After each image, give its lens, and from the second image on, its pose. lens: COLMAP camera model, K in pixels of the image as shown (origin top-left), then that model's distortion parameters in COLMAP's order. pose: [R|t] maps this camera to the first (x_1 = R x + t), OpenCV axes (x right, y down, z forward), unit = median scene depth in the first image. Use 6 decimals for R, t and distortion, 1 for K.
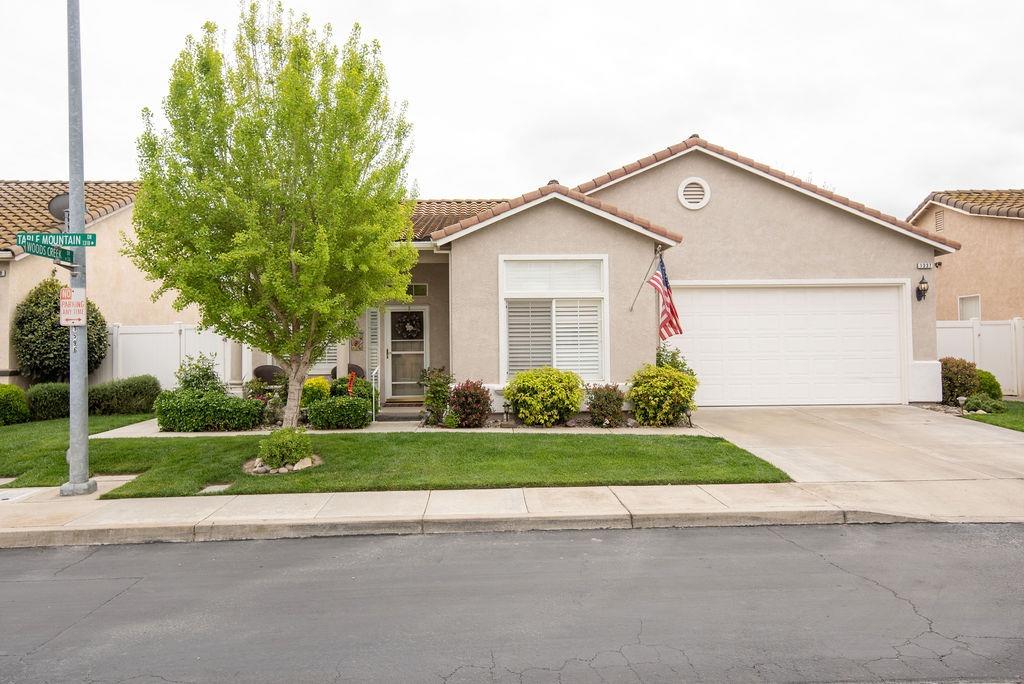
lens RADIAL K [[716.1, 0, 510.4], [0, 716.1, 335.3], [0, 0, 1]] dist [0.025872, 0.005663]
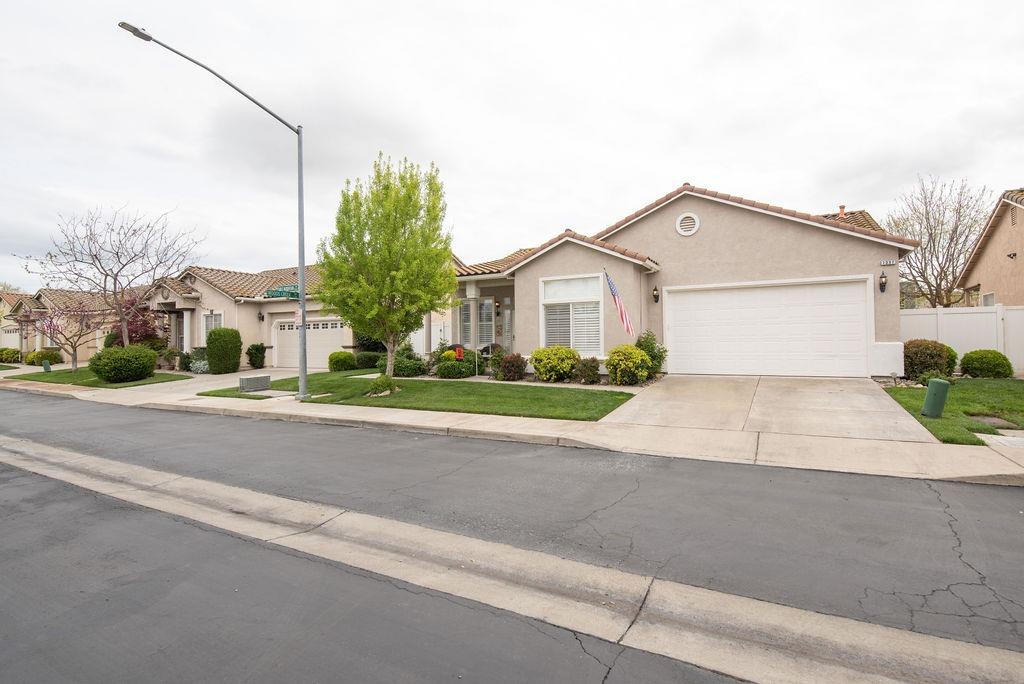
lens RADIAL K [[461.9, 0, 533.8], [0, 461.9, 333.0], [0, 0, 1]] dist [-0.004067, -0.004358]
pose [[0.875931, -0.008239, -0.482366, 0.484118], [0.015102, 0.999832, 0.010346, 0.003636], [0.482200, -0.016347, 0.875909, 0.057167]]
